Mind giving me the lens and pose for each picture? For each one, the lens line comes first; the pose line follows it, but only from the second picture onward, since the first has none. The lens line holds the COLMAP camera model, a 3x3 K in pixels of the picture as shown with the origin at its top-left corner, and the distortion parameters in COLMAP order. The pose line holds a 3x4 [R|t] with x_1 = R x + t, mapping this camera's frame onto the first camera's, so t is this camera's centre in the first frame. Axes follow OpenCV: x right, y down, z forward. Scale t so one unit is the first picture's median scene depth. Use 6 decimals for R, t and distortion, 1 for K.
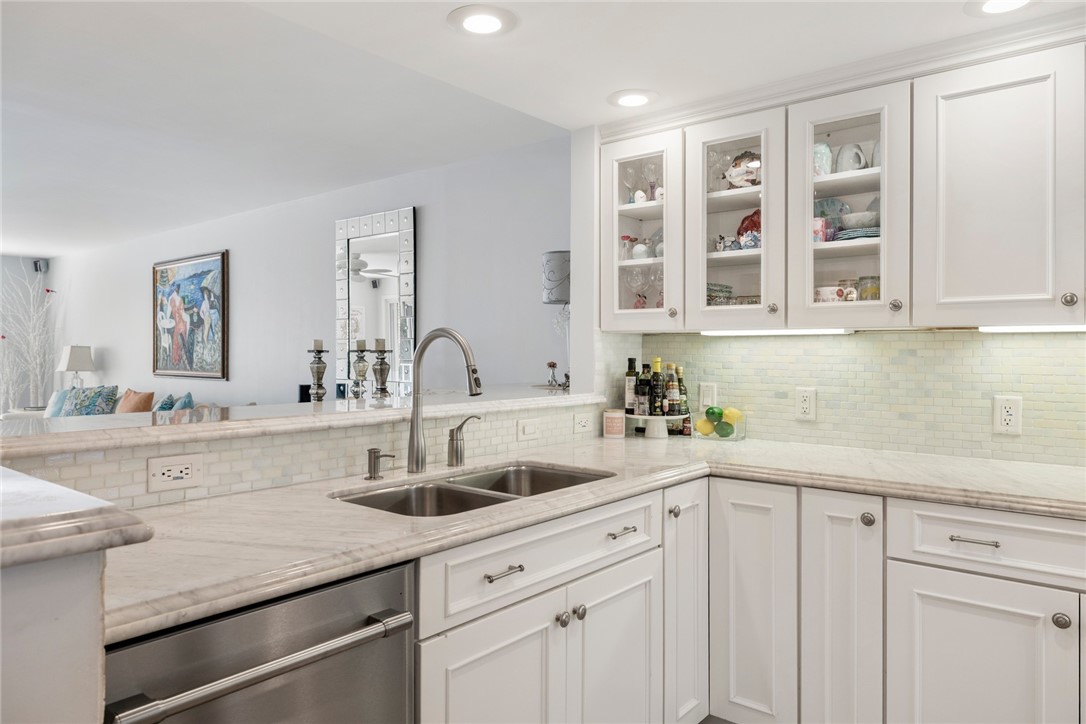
lens RADIAL K [[719.8, 0, 523.8], [0, 719.8, 349.8], [0, 0, 1]] dist [0.003142, 0.001168]
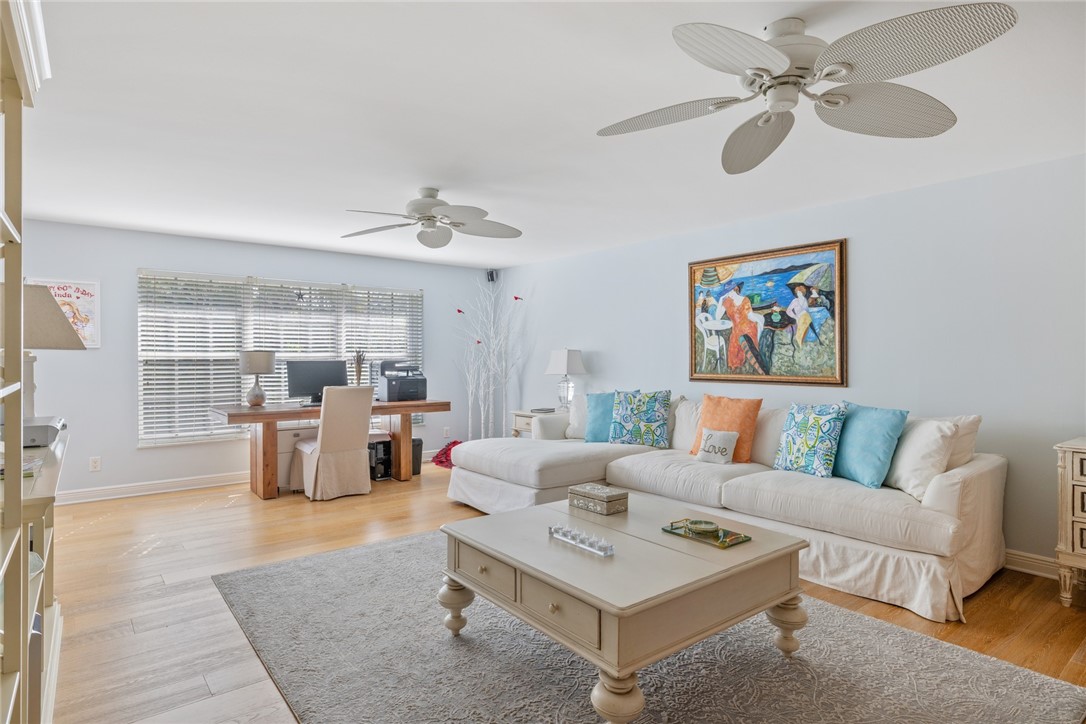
lens RADIAL K [[592.9, 0, 543.0], [0, 592.9, 362.0], [0, 0, 1]] dist [-0.000982, -0.000136]
pose [[0.983313, -0.001773, -0.181915, -1.283449], [0.003912, 0.999927, 0.011401, 0.005314], [0.181882, -0.011922, 0.983248, 0.425157]]
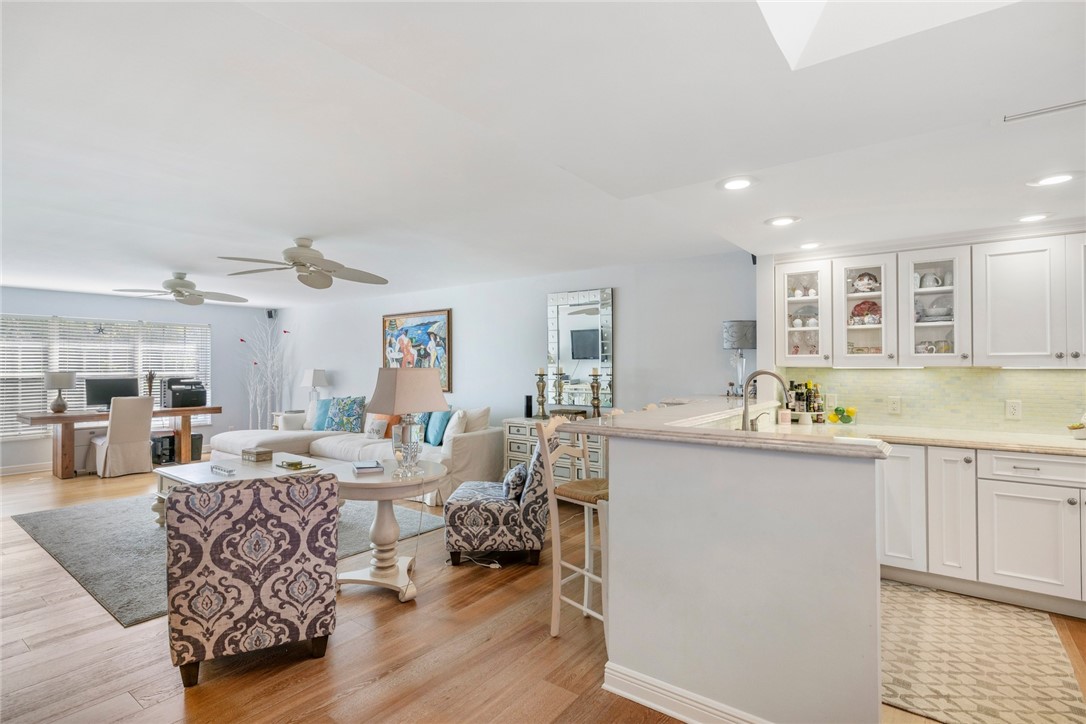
lens RADIAL K [[538.2, 0, 534.8], [0, 538.2, 361.1], [0, 0, 1]] dist [0.001199, 0.000248]
pose [[0.998445, -0.004539, 0.055562, -0.588645], [0.004938, 0.999963, -0.007060, -0.032896], [-0.055528, 0.007323, 0.998430, -0.337475]]
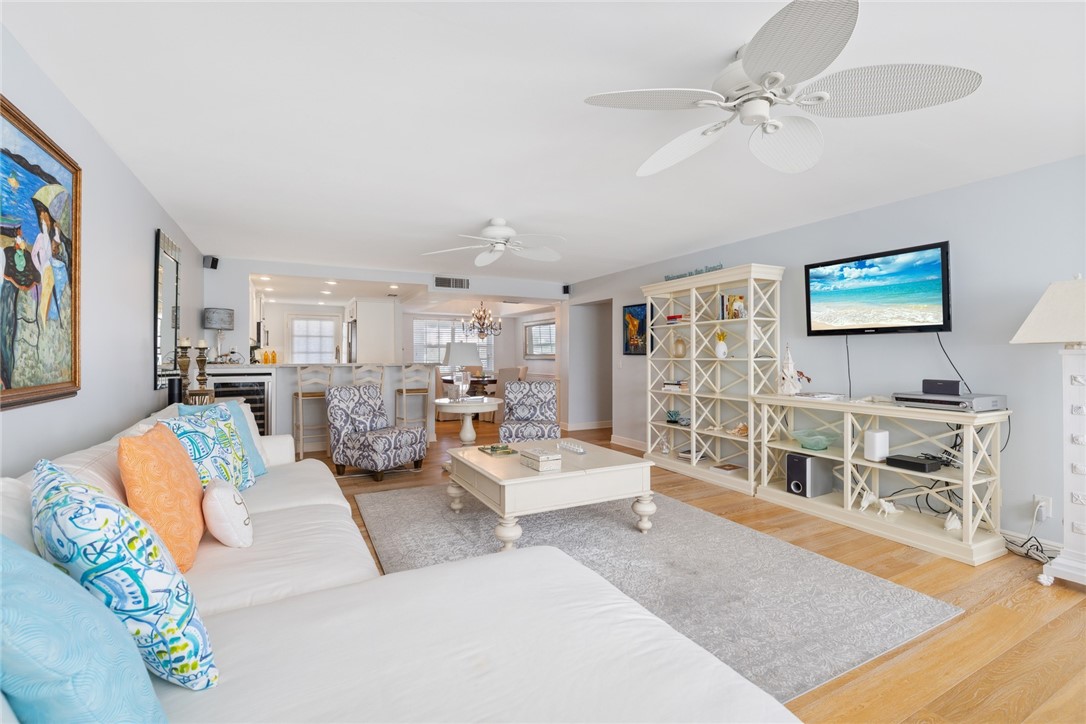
lens RADIAL K [[478.3, 0, 539.8], [0, 478.3, 356.1], [0, 0, 1]] dist [-0.001444, -0.000104]
pose [[-0.927124, -0.004780, 0.374723, -1.768781], [-0.004342, 0.999989, 0.002013, 0.018964], [-0.374729, 0.000239, -0.927134, 2.403881]]
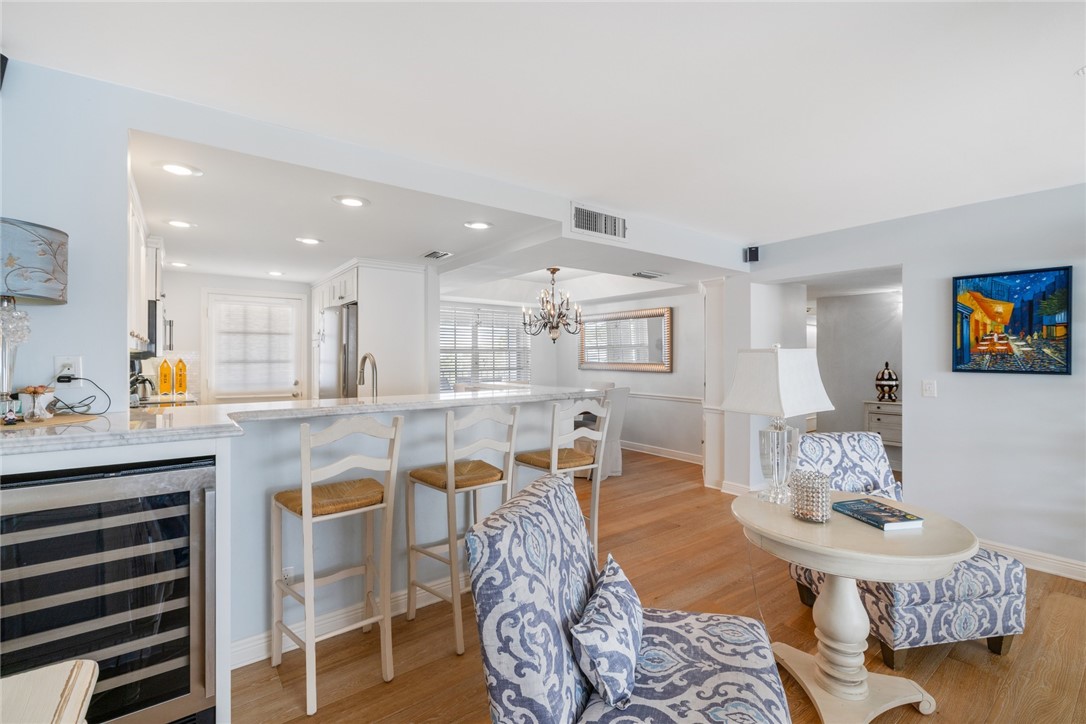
lens RADIAL K [[478.3, 0, 539.8], [0, 478.3, 356.1], [0, 0, 1]] dist [-0.001444, -0.000104]
pose [[-0.975411, -0.004110, 0.220355, -0.596869], [-0.004639, 0.999987, -0.001886, -0.014656], [-0.220345, -0.002862, -0.975418, 1.526578]]
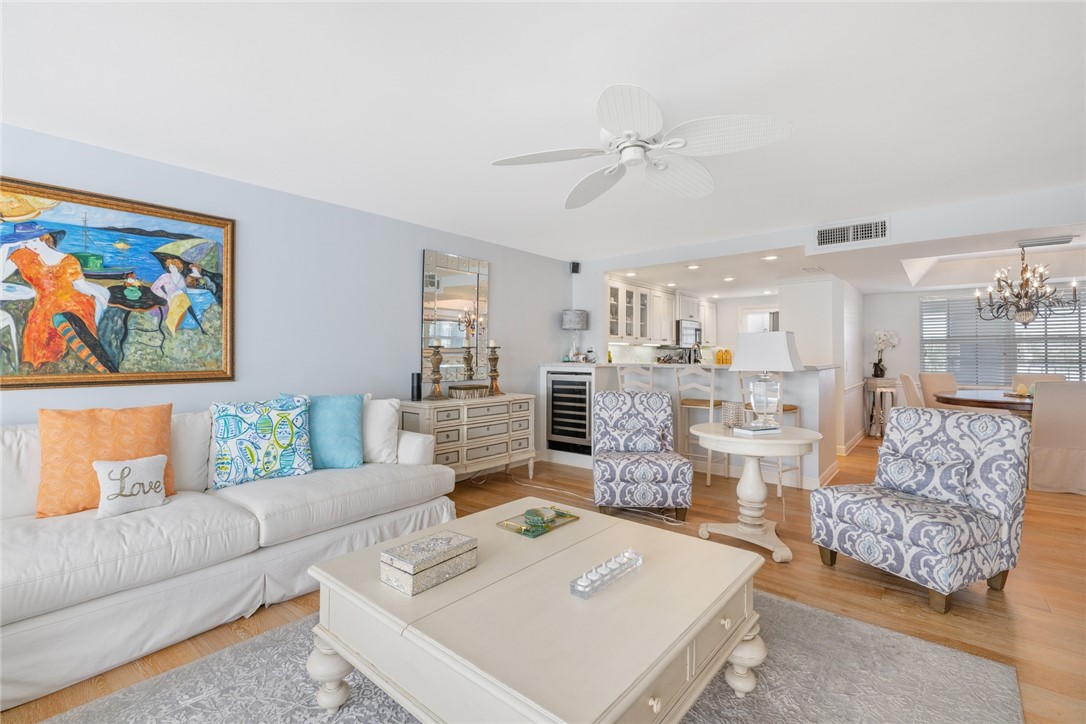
lens RADIAL K [[485.7, 0, 536.6], [0, 485.7, 349.2], [0, 0, 1]] dist [-0.004743, -0.000403]
pose [[-0.002658, 0.008529, 0.999960, -1.910657], [-0.002572, 0.999960, -0.008536, 0.022020], [-0.999993, -0.002594, -0.002636, 1.308324]]
